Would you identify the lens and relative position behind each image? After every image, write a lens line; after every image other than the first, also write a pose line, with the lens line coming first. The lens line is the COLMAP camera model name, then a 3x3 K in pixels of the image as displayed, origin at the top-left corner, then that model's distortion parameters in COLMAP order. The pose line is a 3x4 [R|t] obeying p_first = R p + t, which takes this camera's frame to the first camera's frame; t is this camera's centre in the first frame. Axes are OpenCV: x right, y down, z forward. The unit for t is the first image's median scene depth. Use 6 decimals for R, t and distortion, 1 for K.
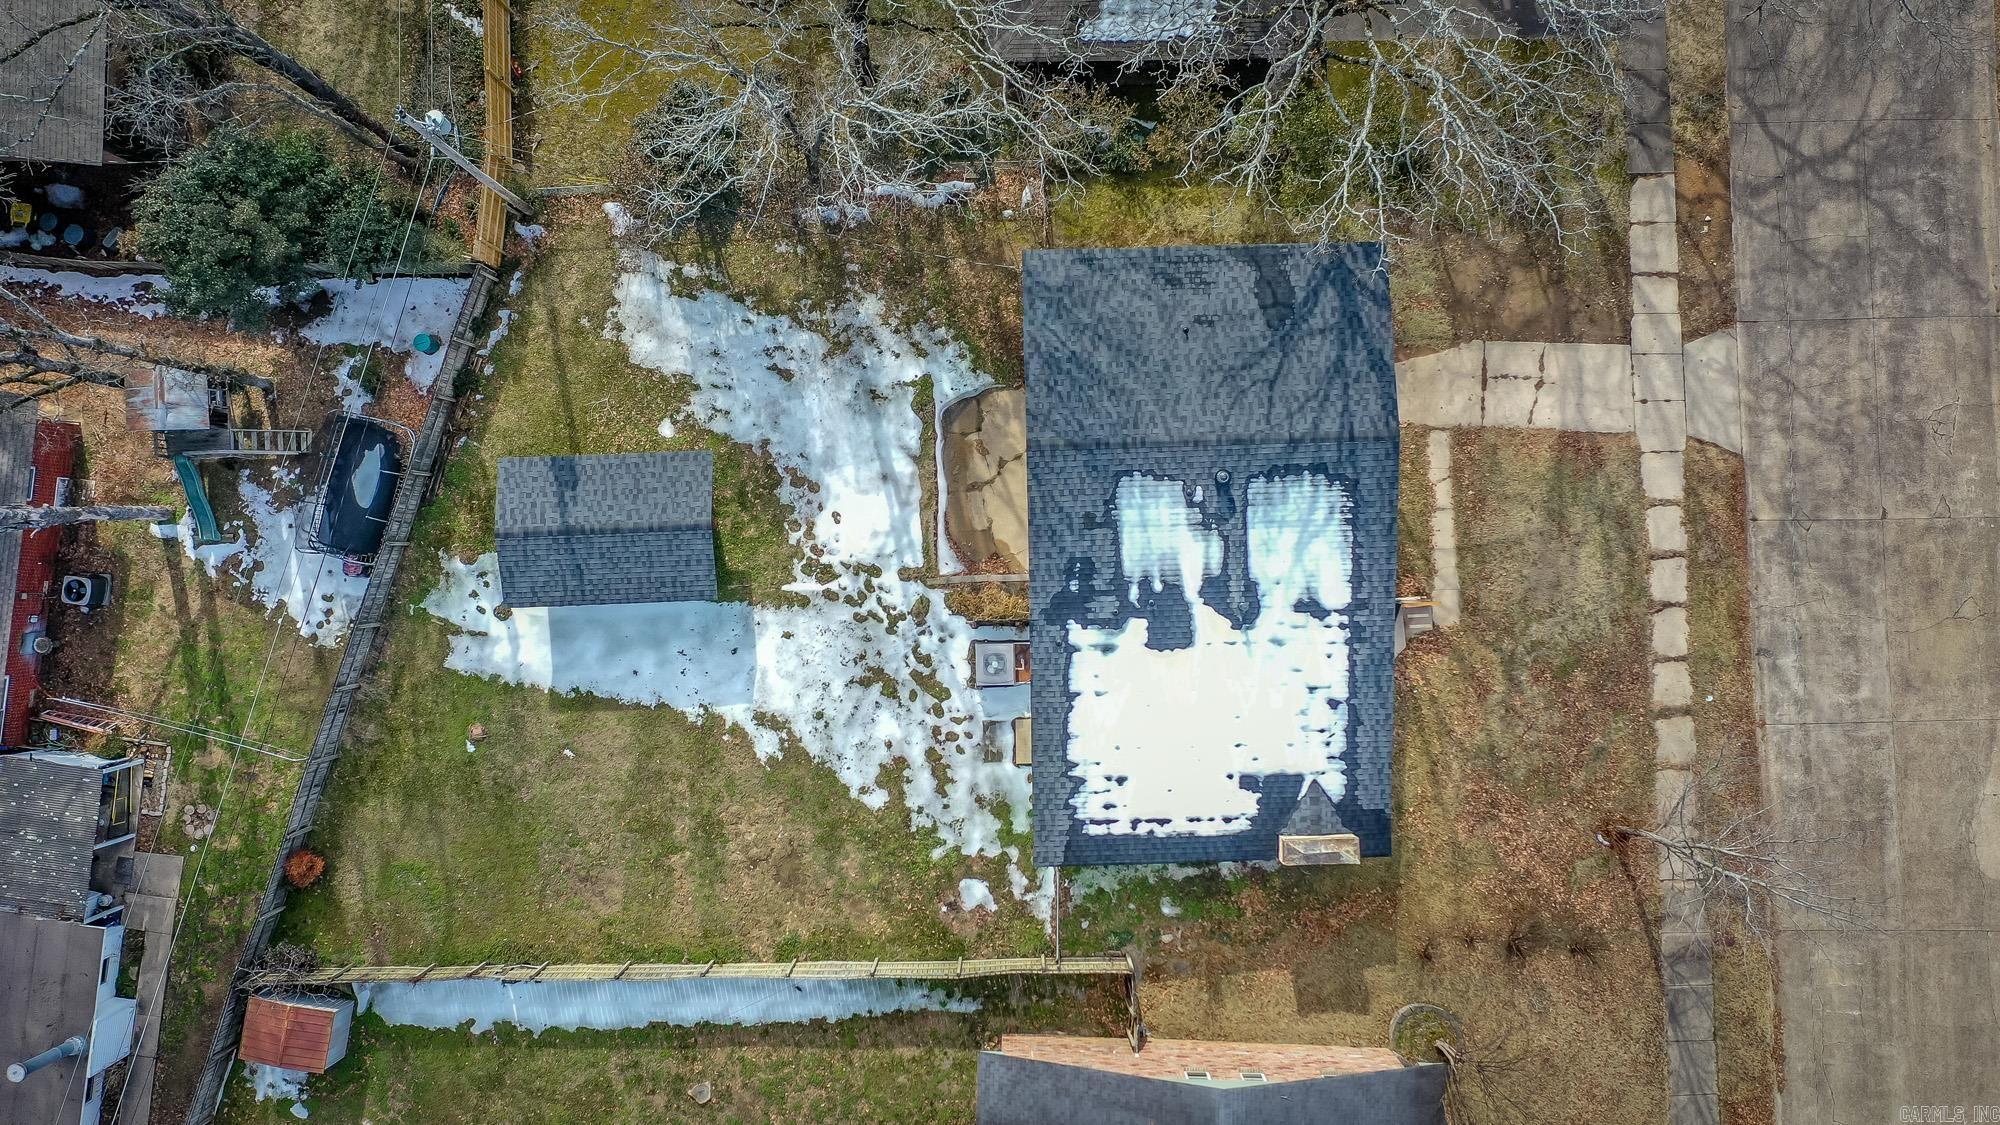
lens RADIAL K [[1612.8, 0, 1000.0], [0, 1612.8, 562.5], [0, 0, 1]] dist [0.007108, 0.004656]
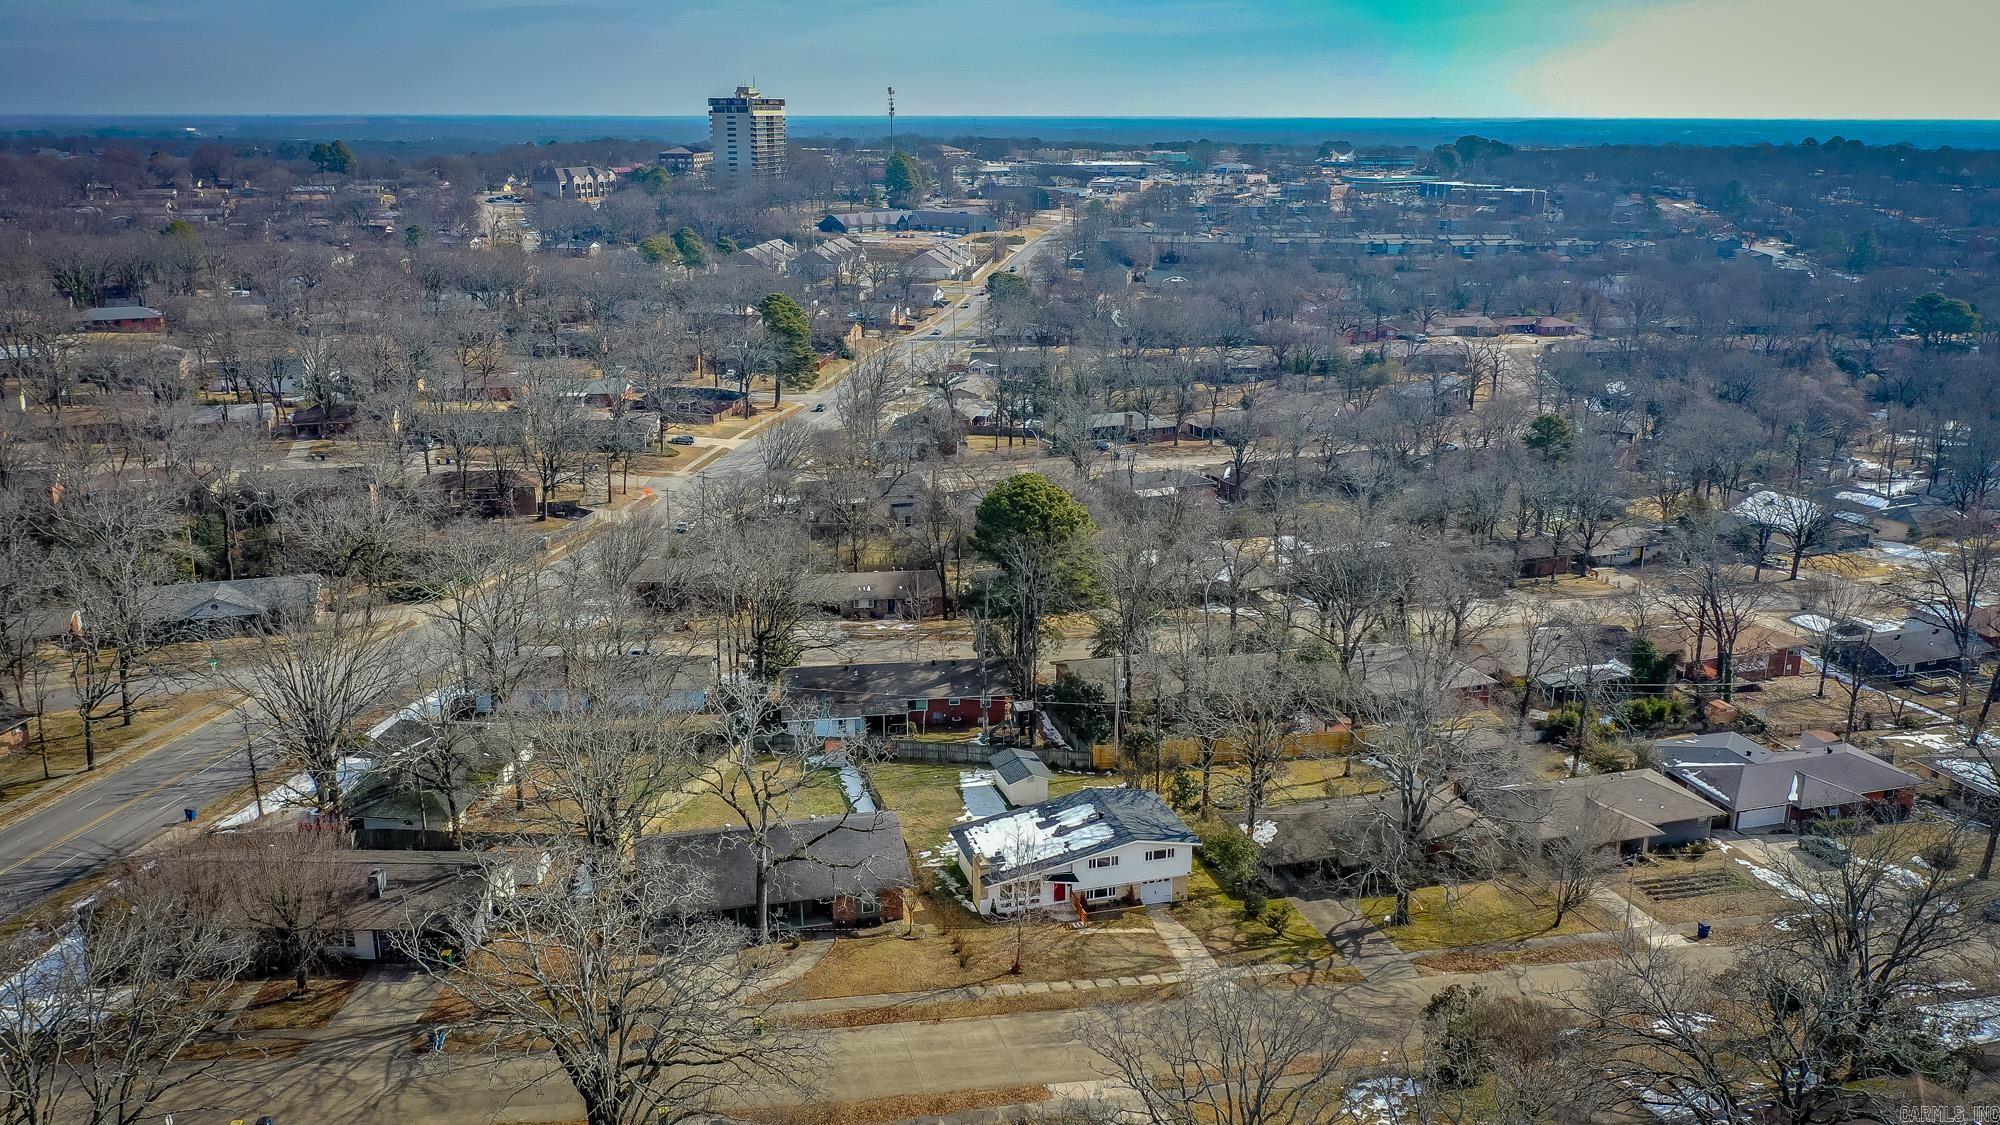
lens RADIAL K [[1576.3, 0, 1000.0], [0, 1576.3, 562.5], [0, 0, 1]] dist [0.001877, 0.005679]
pose [[0.266226, 0.270377, -0.925213, 2.264881], [-0.963842, 0.063207, -0.258870, 0.722994], [-0.011512, 0.960677, 0.277428, -0.175538]]
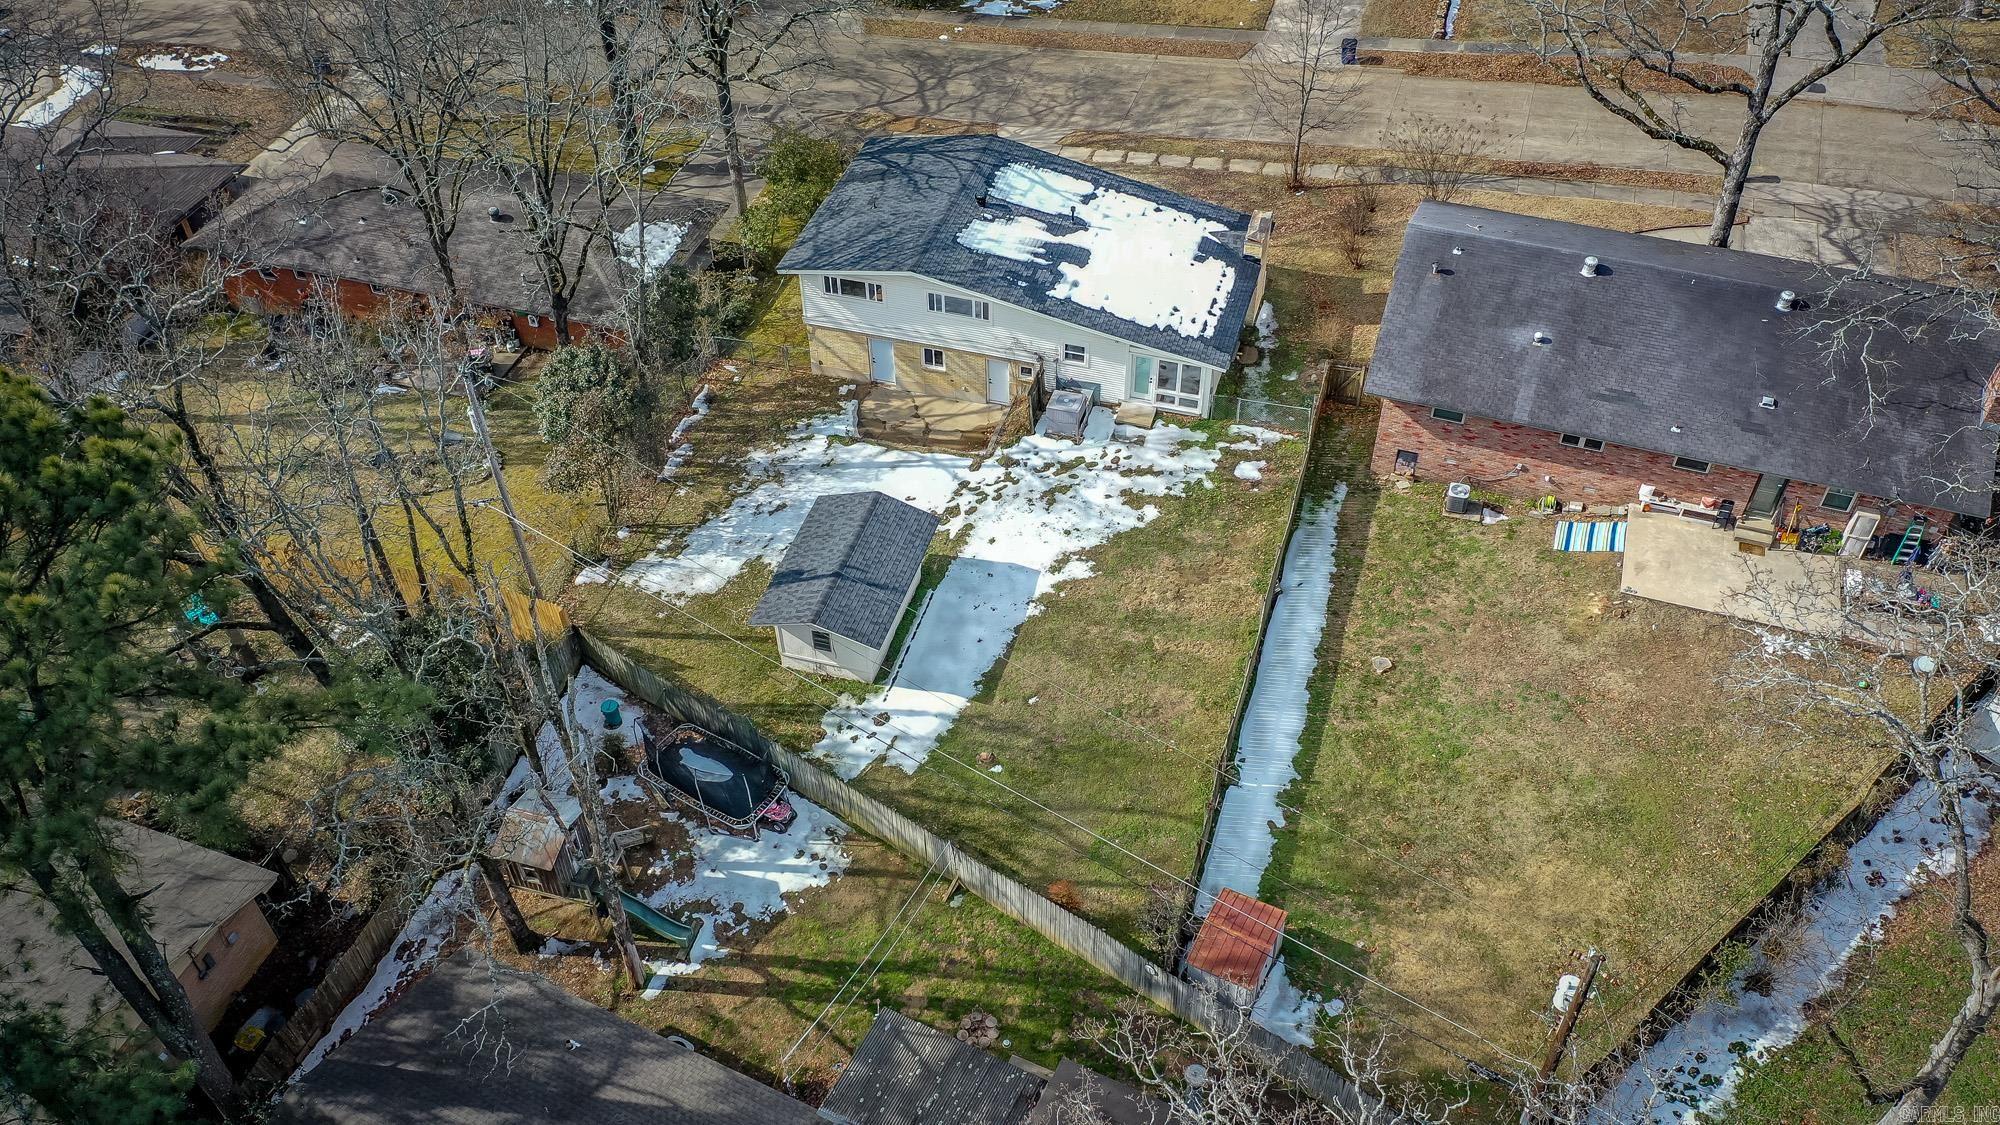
lens RADIAL K [[1576.3, 0, 1000.0], [0, 1576.3, 562.5], [0, 0, 1]] dist [0.001877, 0.005679]
pose [[0.314930, -0.660910, 0.681188, -0.902247], [0.948925, 0.204917, -0.239895, 0.322148], [0.018962, 0.721947, 0.691689, 0.242665]]
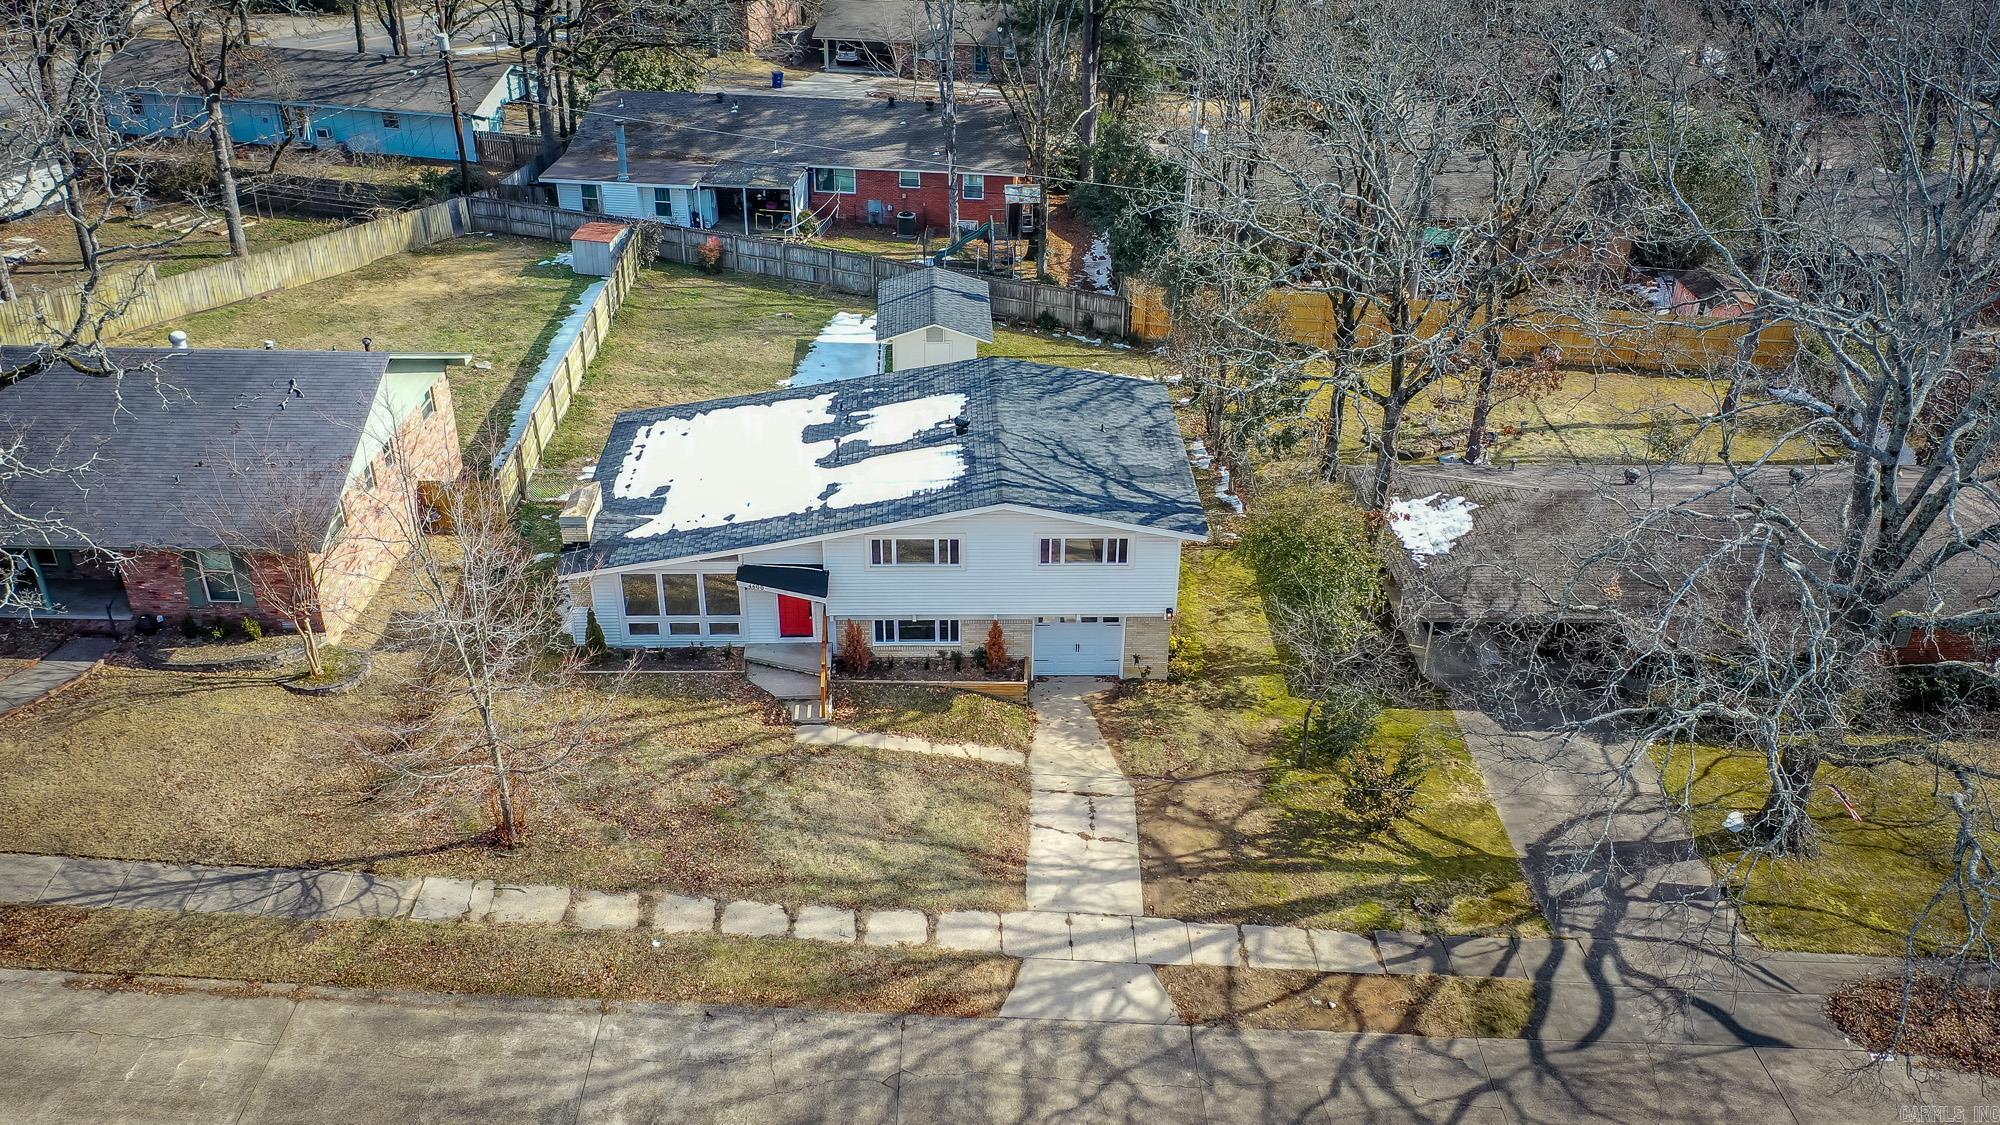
lens RADIAL K [[1632.4, 0, 1000.0], [0, 1632.4, 562.5], [0, 0, 1]] dist [-0.008748, -0.004564]
pose [[0.005595, 0.499122, -0.866513, 0.980513], [-0.999825, -0.012691, -0.013766, -0.056474], [-0.017868, 0.866439, 0.498964, 0.488943]]
